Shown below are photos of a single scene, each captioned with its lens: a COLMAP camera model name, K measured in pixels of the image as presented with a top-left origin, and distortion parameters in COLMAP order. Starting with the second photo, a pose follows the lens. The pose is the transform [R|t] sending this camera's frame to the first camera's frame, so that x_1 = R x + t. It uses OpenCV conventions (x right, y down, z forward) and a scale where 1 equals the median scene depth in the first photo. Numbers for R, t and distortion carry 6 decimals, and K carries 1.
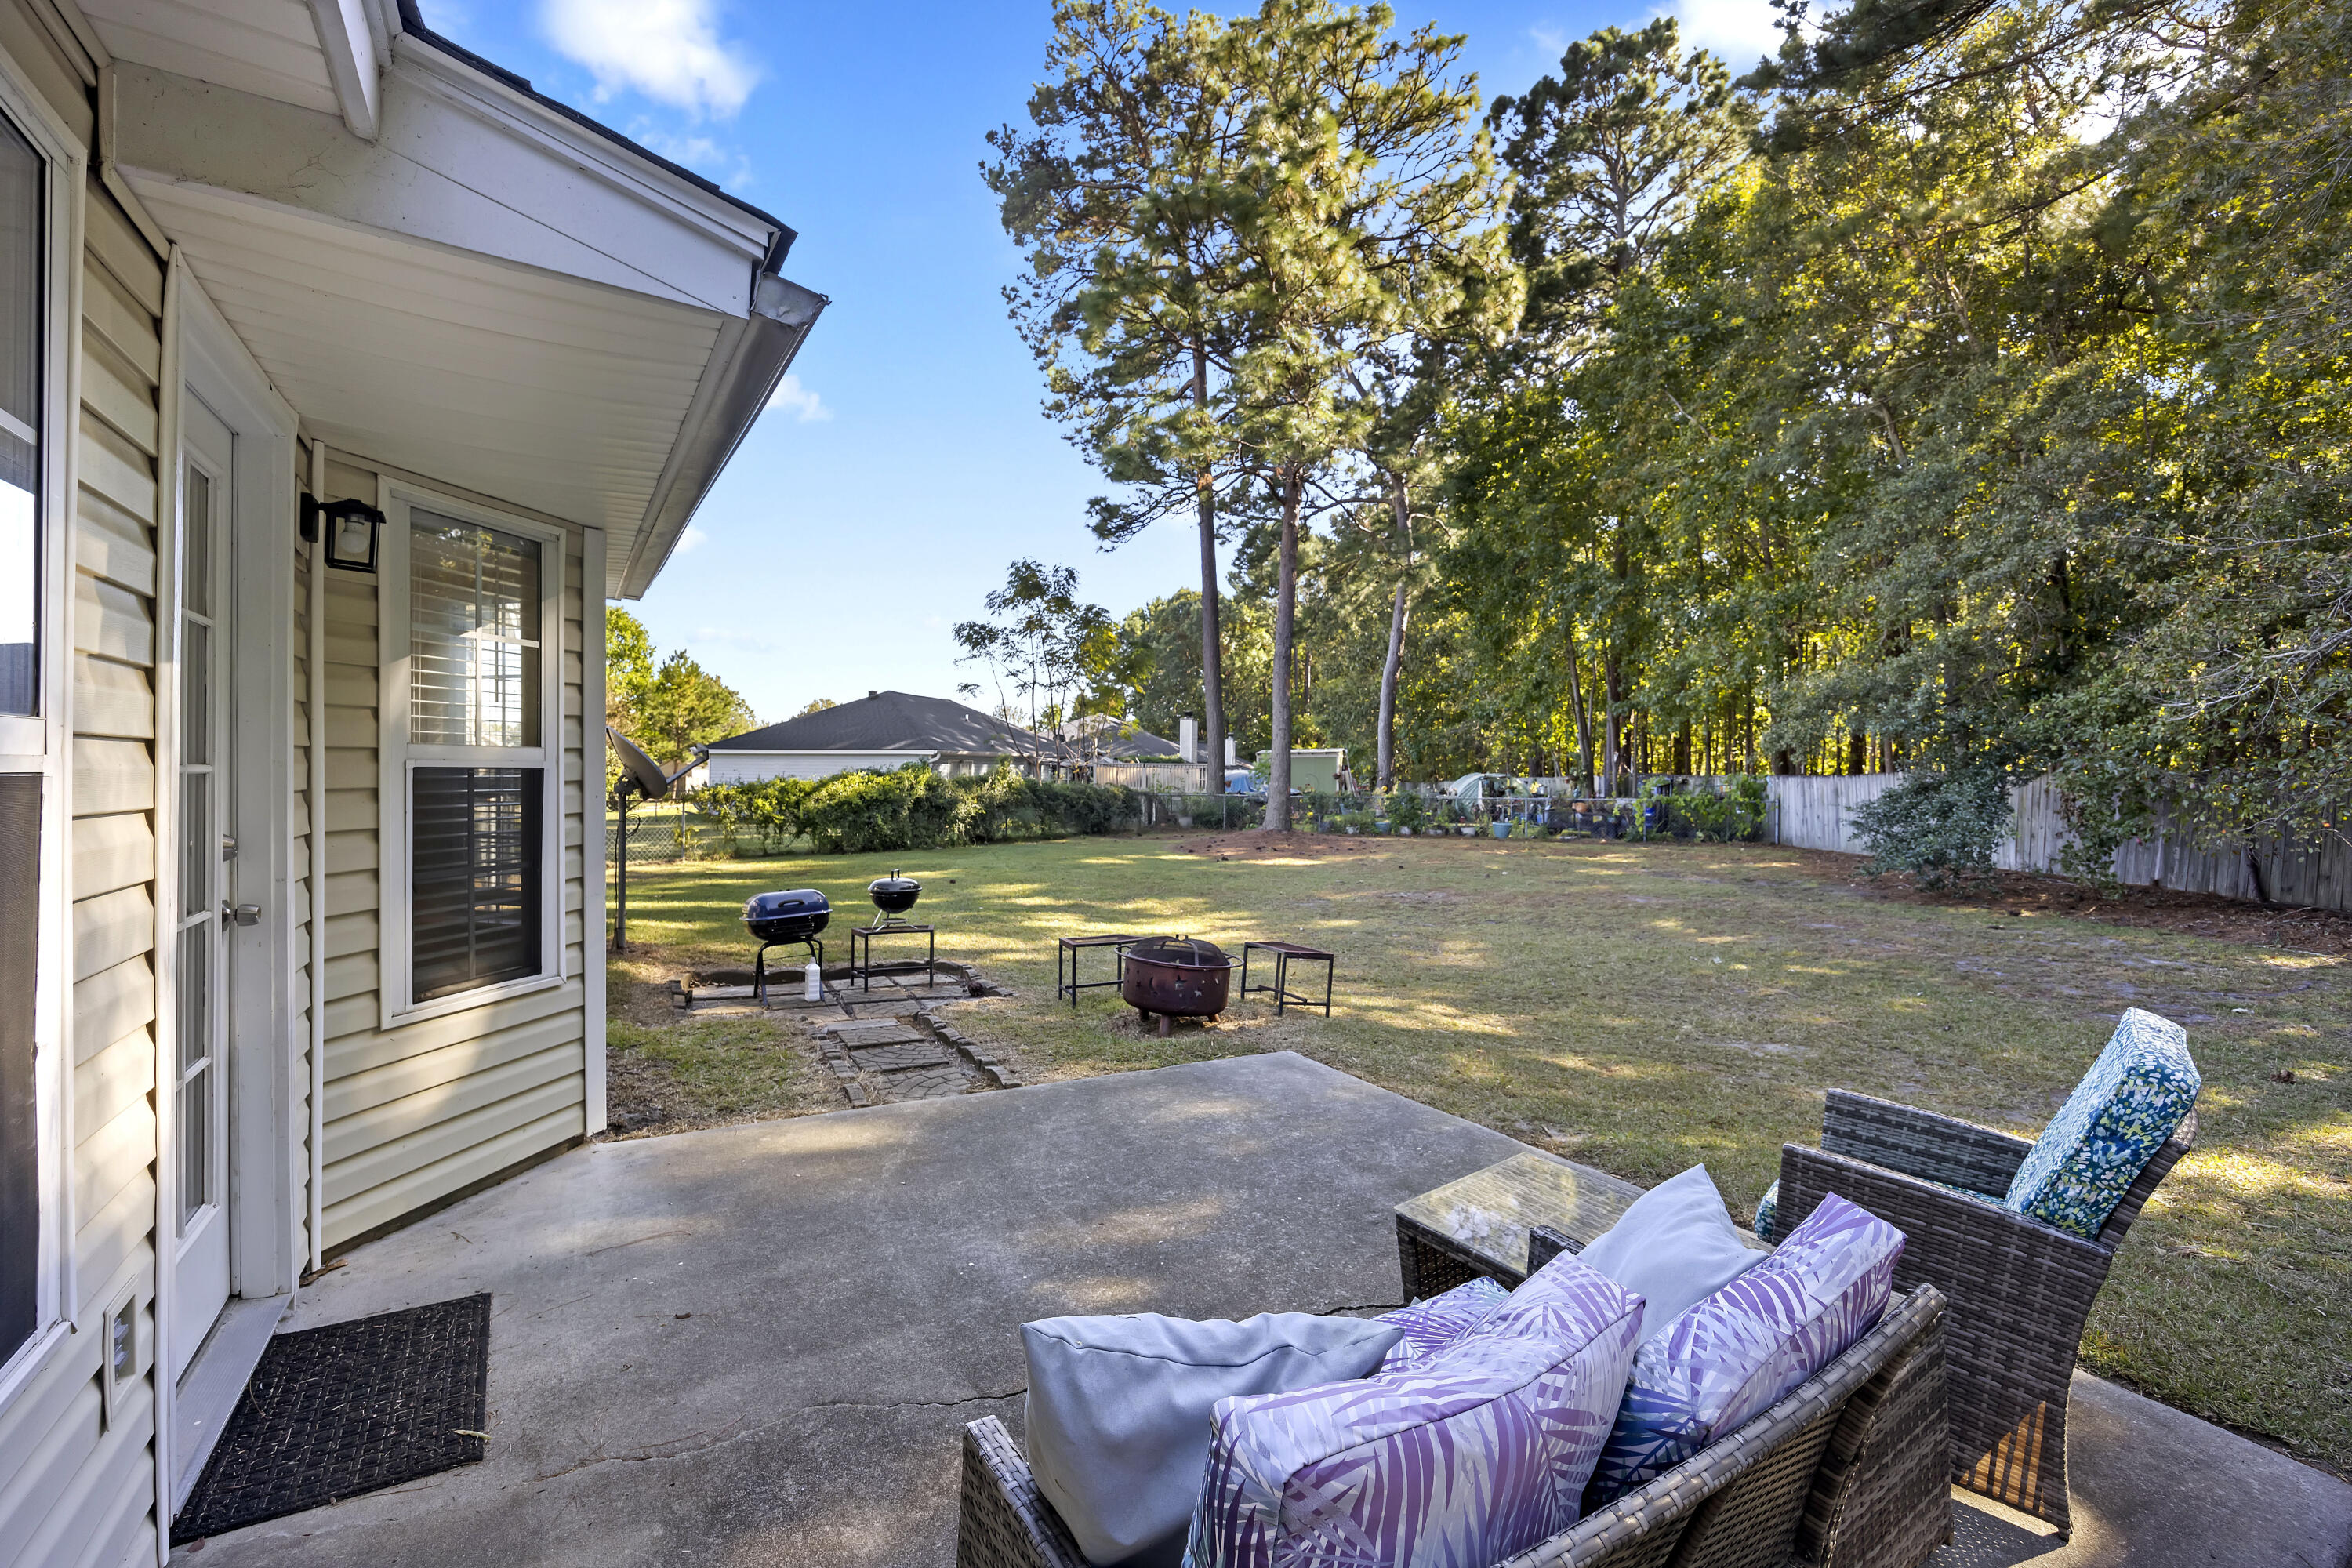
lens RADIAL K [[1032.3, 0, 1187.3], [0, 1032.3, 779.1], [0, 0, 1]] dist [-0.013484, 0.000763]
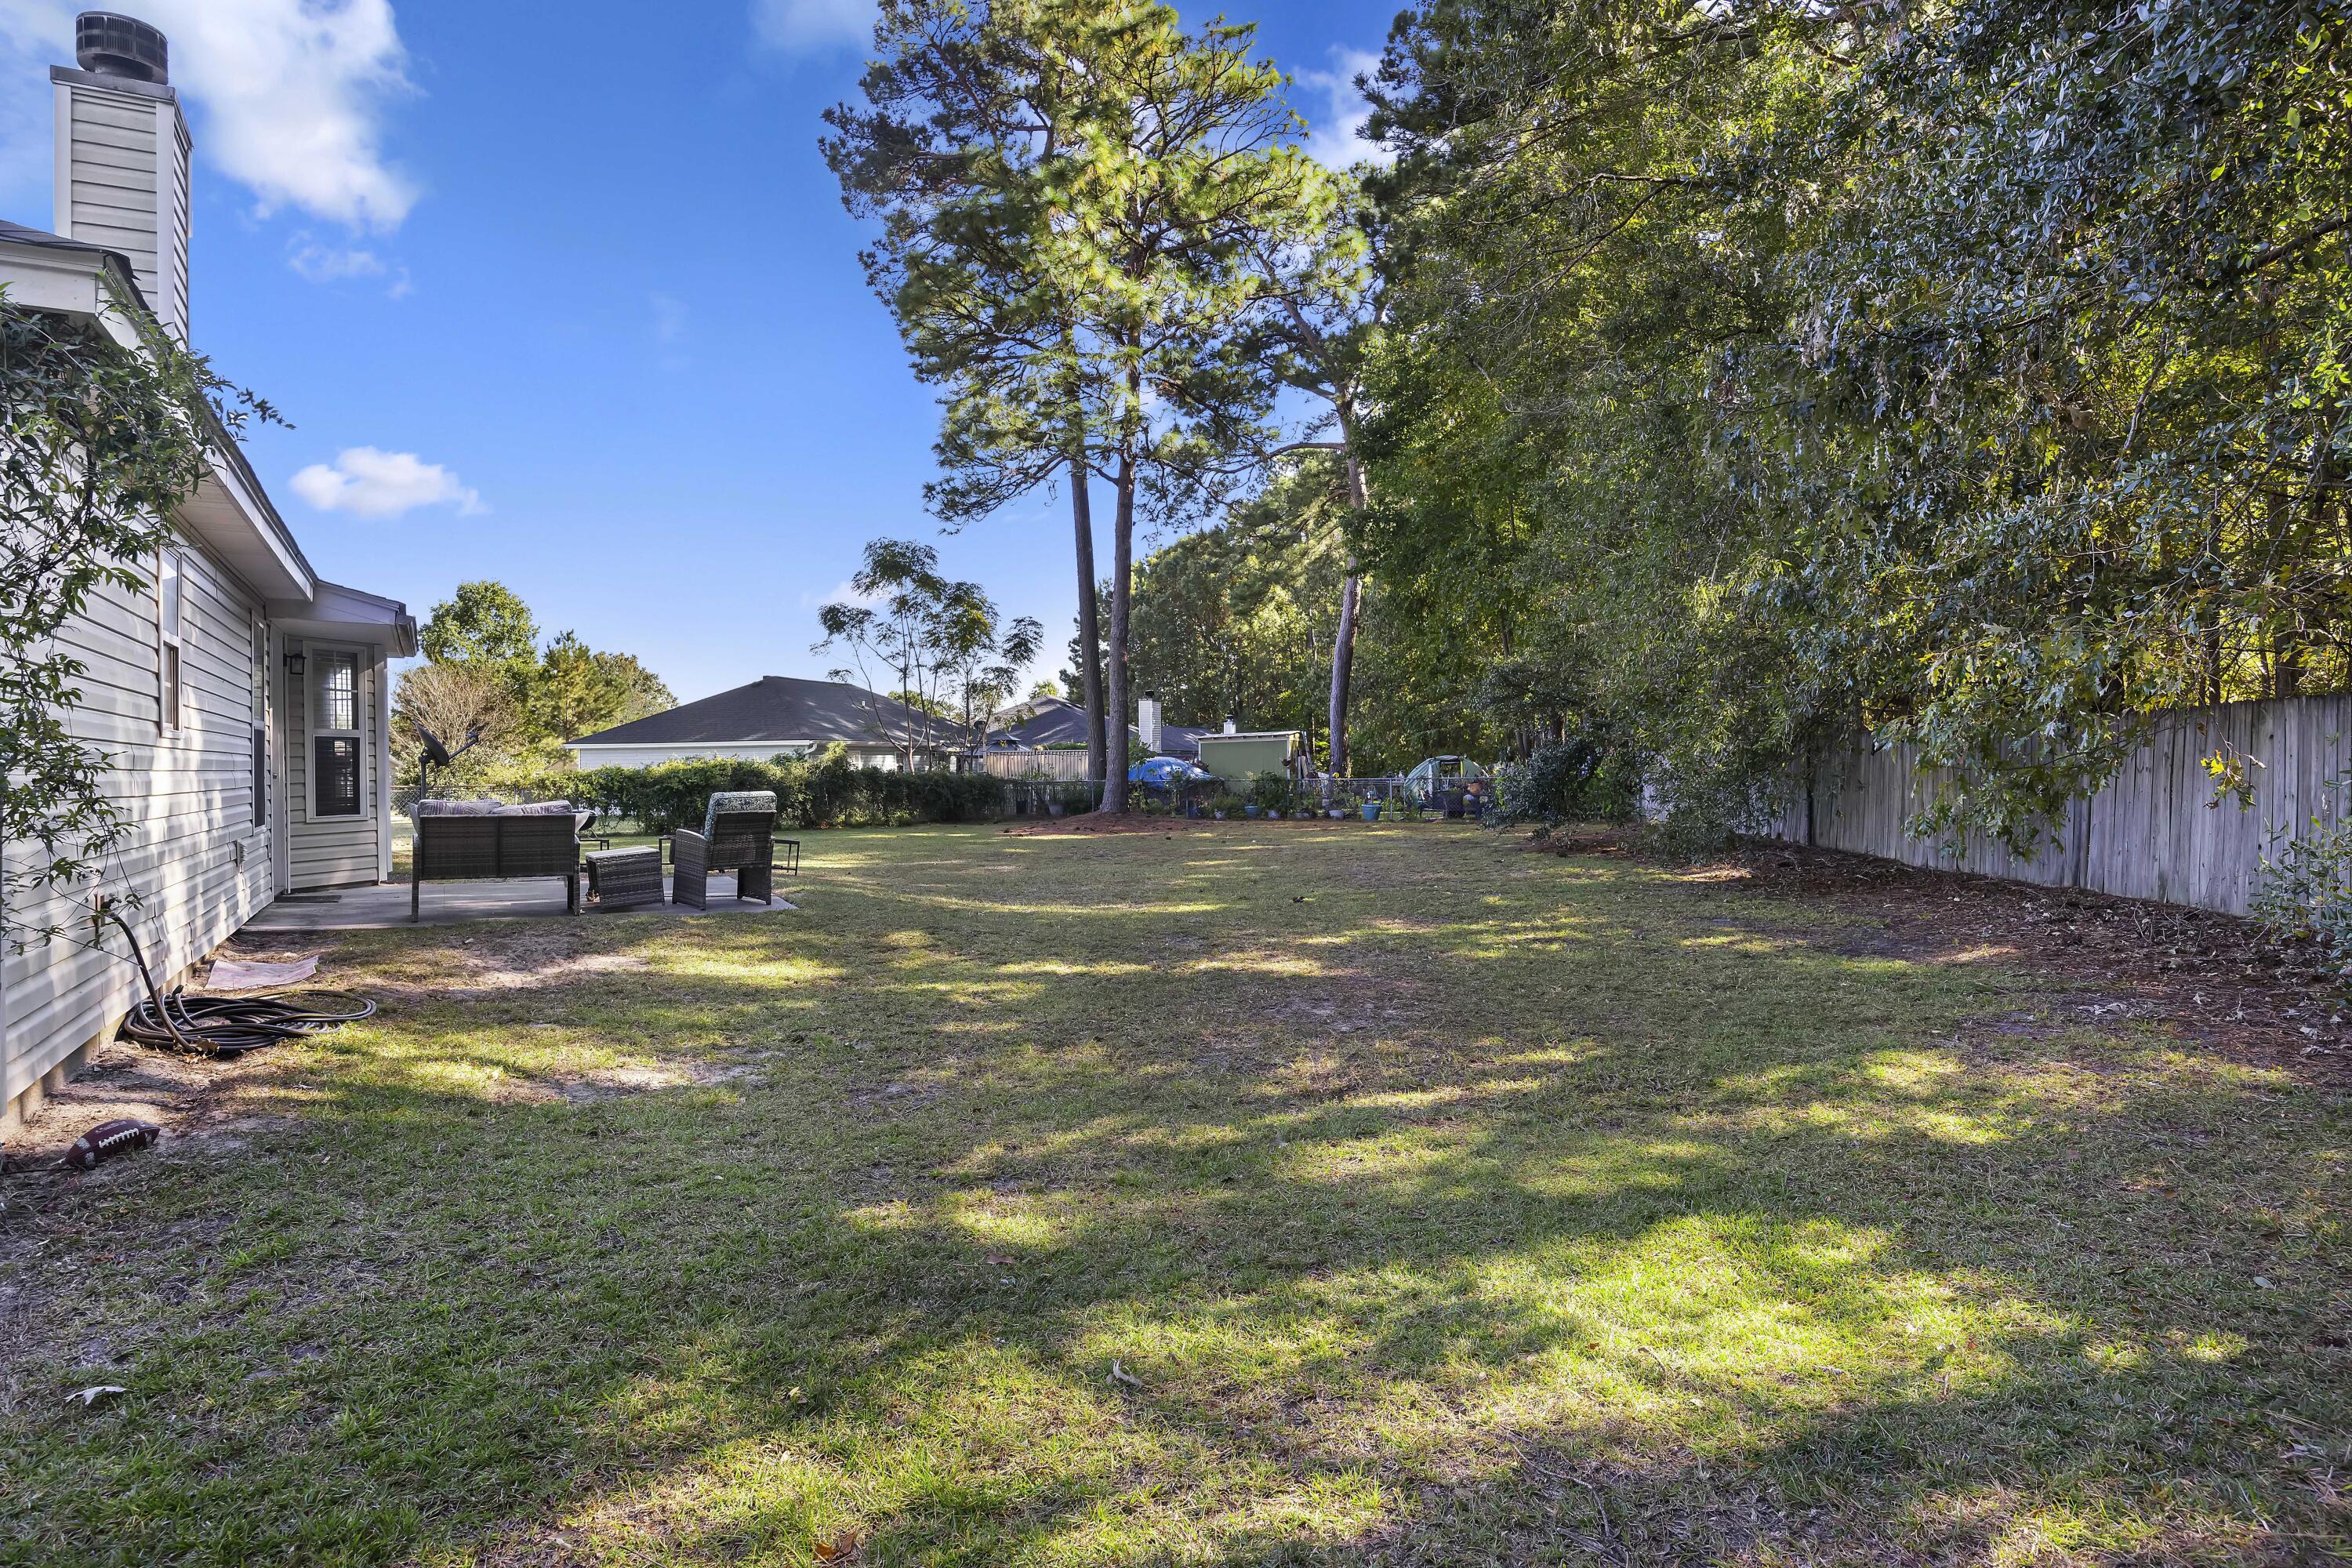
lens RADIAL K [[1372.6, 0, 1163.5], [0, 1372.6, 777.4], [0, 0, 1]] dist [-0.005656, -0.000434]
pose [[0.997836, -0.016810, -0.063562, 0.194163], [0.016800, 0.999859, -0.000686, 0.015136], [0.063564, -0.000383, 0.997978, -0.279374]]
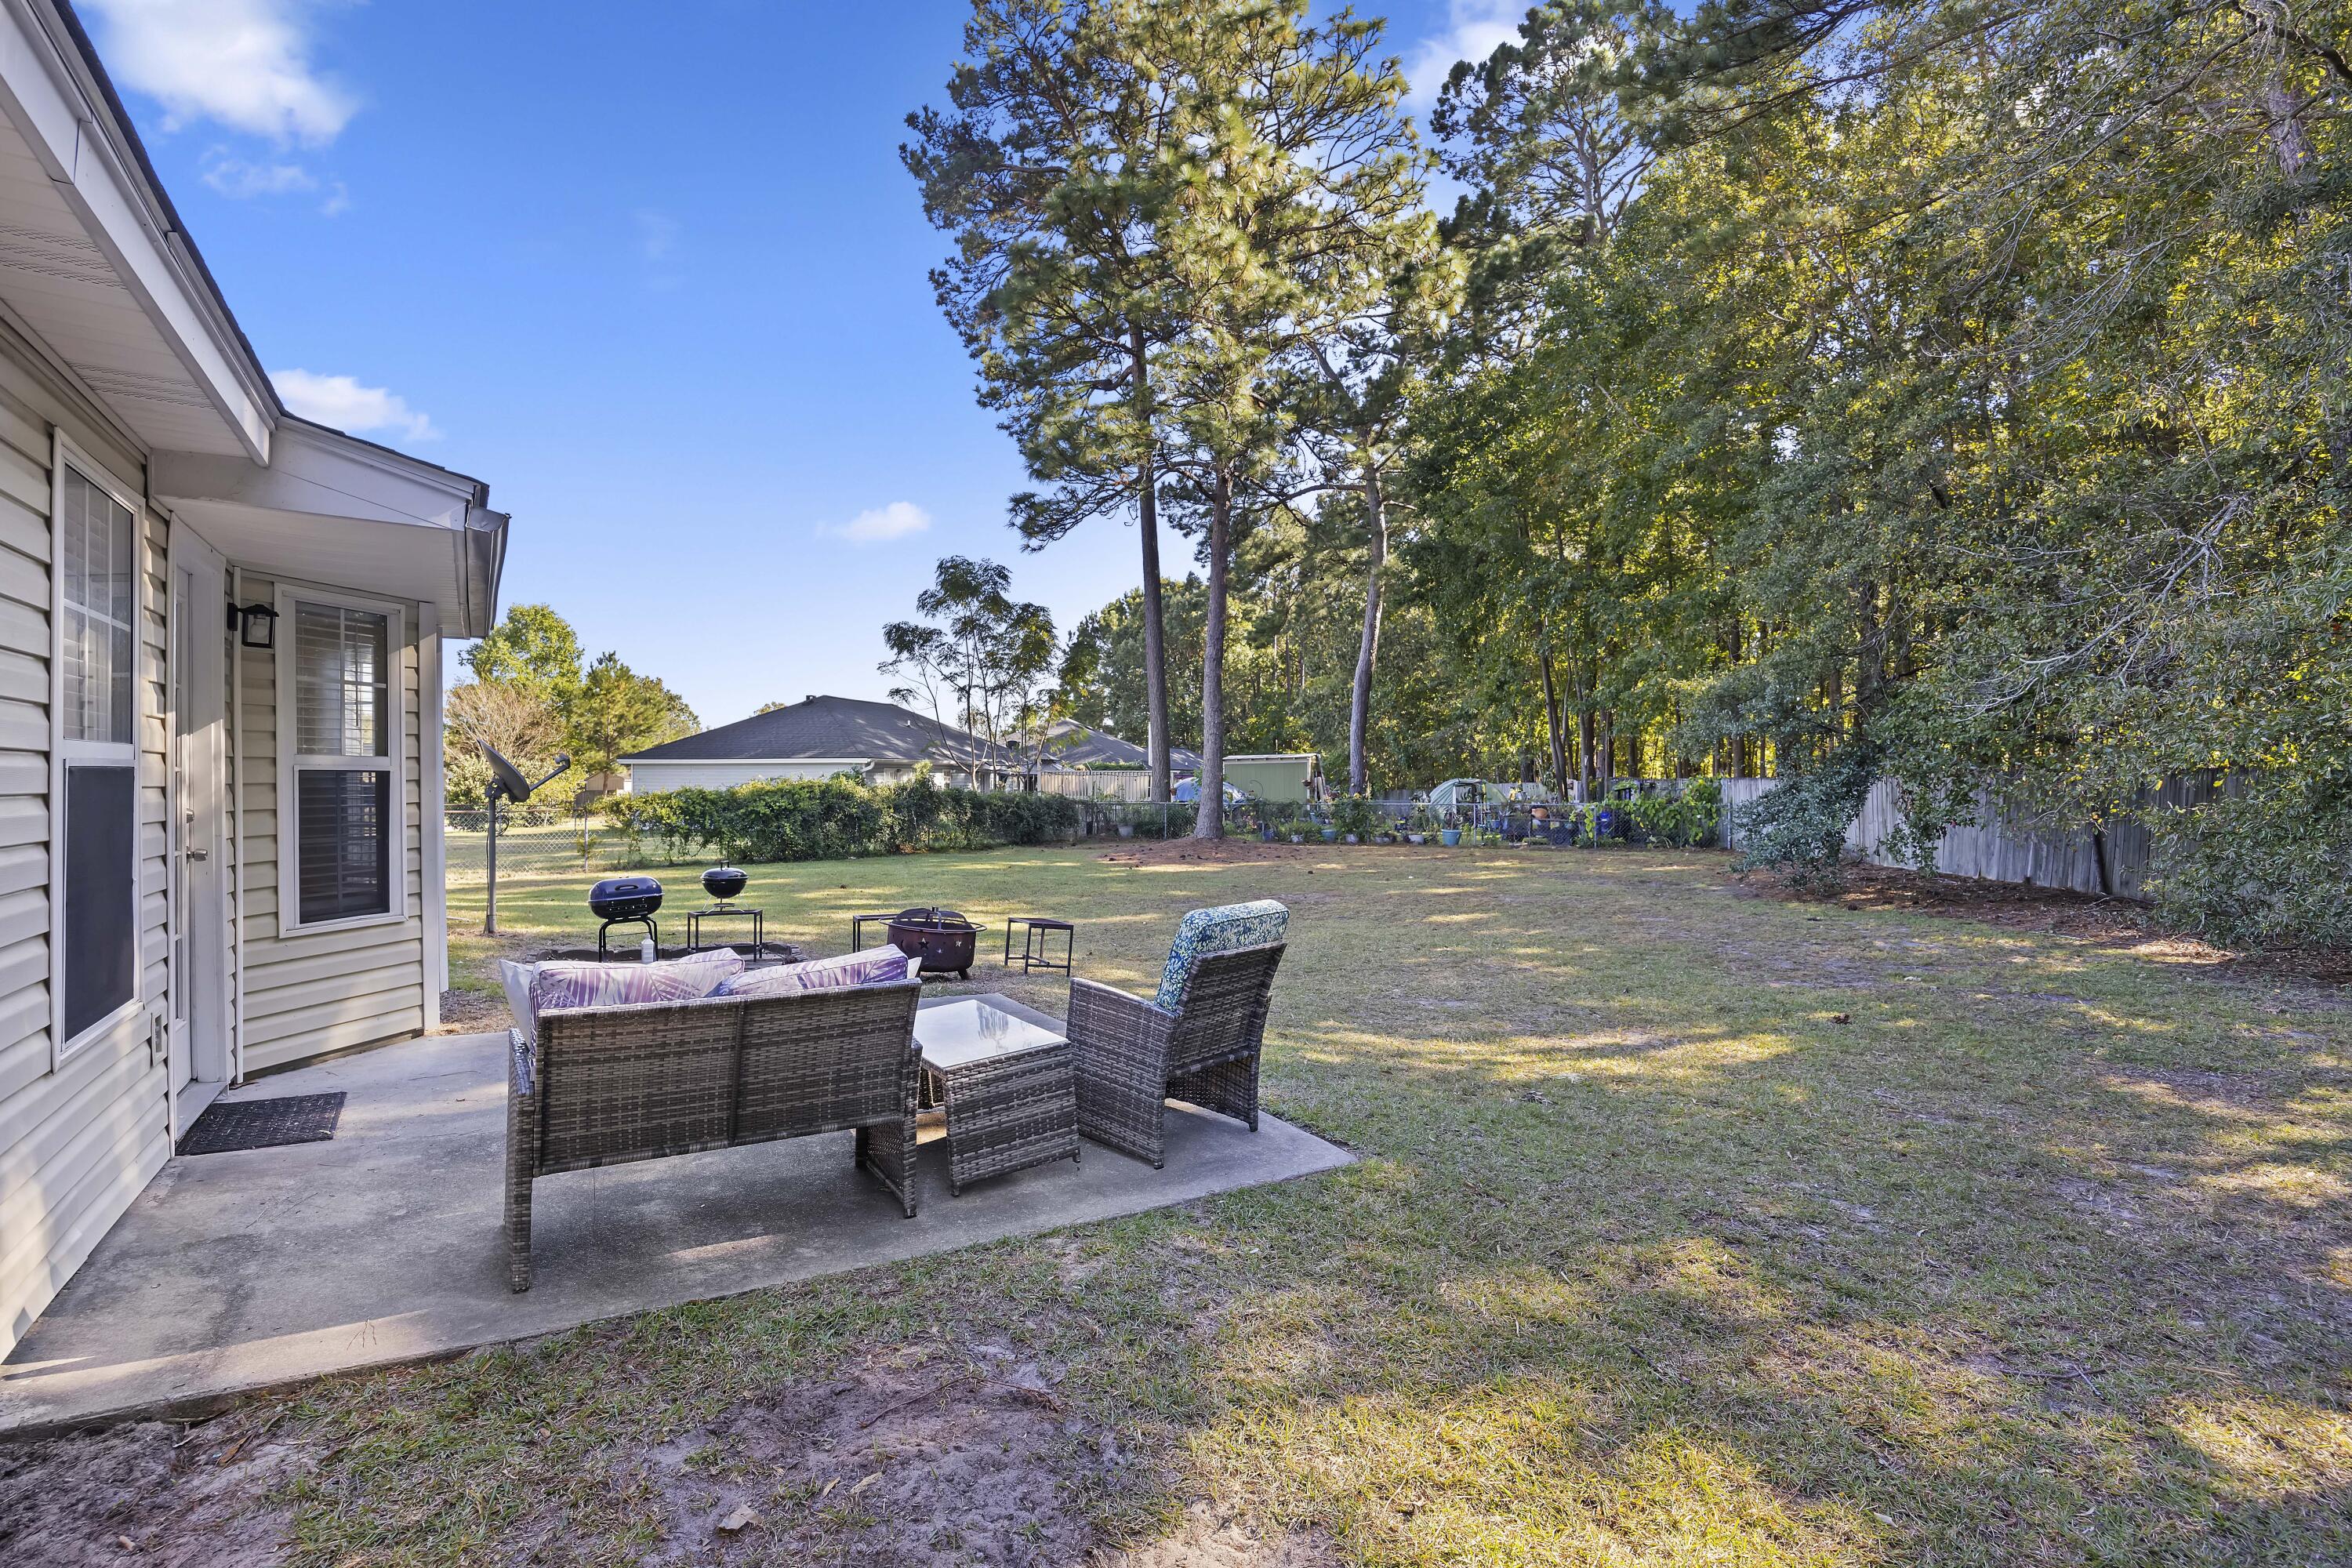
lens RADIAL K [[1152.8, 0, 1178.1], [0, 1152.8, 791.1], [0, 0, 1]] dist [-0.016063, 0.001007]
pose [[0.999961, -0.007297, -0.004894, 0.056945], [0.007306, 0.999972, 0.001856, 0.002658], [0.004880, -0.001892, 0.999986, -0.070501]]
